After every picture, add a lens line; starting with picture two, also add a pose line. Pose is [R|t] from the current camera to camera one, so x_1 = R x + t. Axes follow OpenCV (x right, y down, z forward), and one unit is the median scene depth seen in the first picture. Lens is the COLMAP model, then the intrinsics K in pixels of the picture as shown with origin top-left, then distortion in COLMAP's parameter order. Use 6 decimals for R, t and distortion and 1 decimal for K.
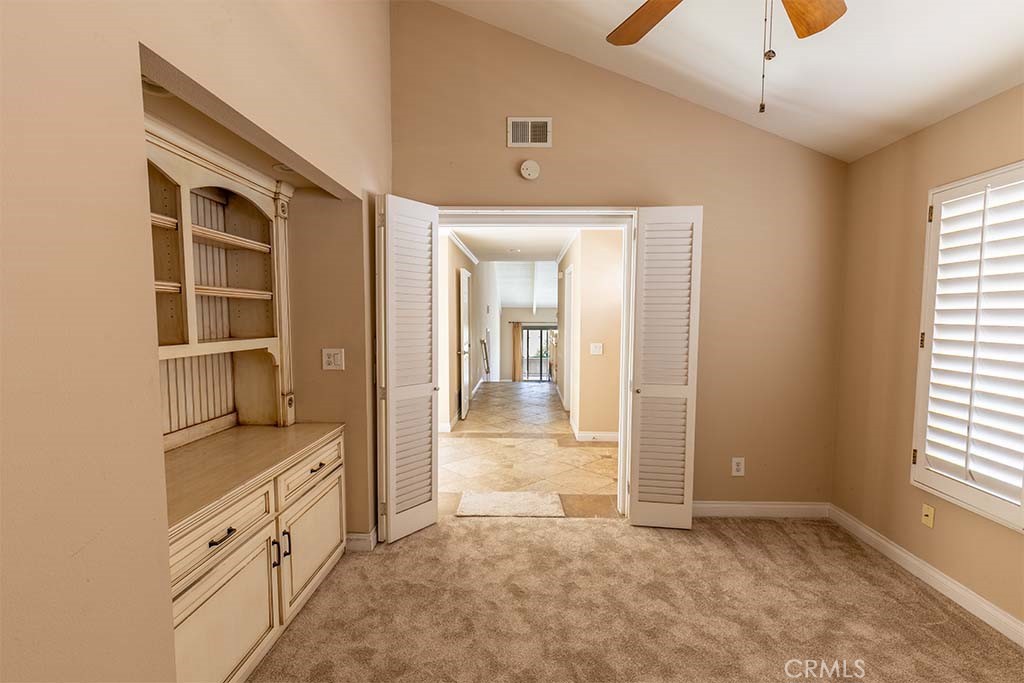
lens RADIAL K [[463.7, 0, 513.6], [0, 463.7, 346.0], [0, 0, 1]] dist [0.000085, -0.000615]
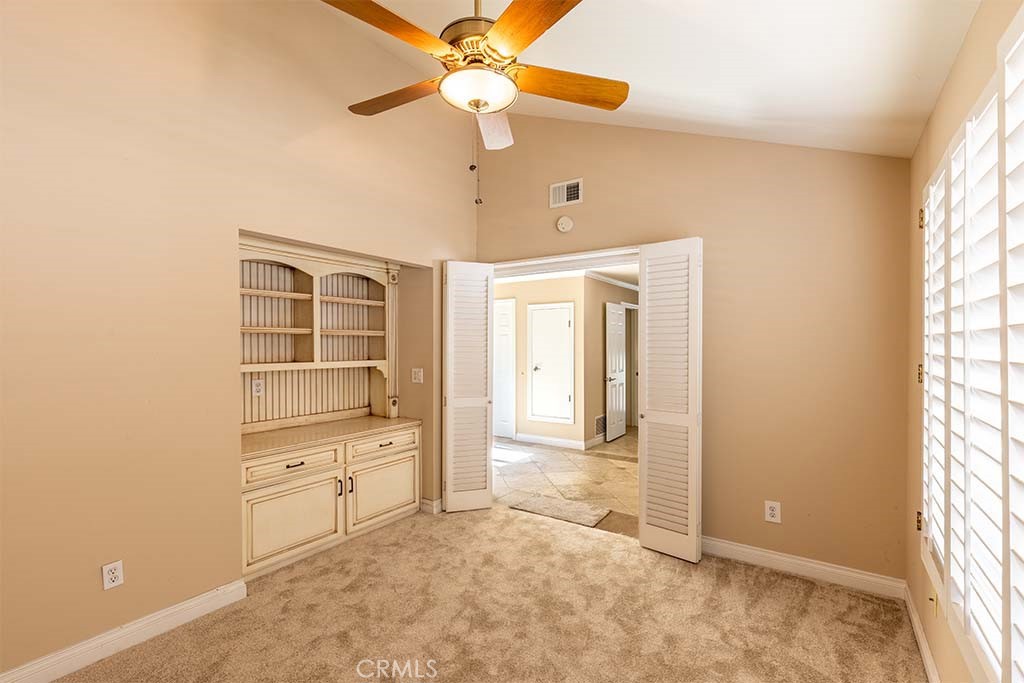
lens RADIAL K [[463.7, 0, 517.8], [0, 463.7, 344.4], [0, 0, 1]] dist [0.000085, -0.000615]
pose [[0.834182, -0.005080, -0.551465, 0.679447], [-0.032212, 0.997802, -0.057916, 0.004648], [0.550547, 0.066076, 0.832185, -0.053856]]
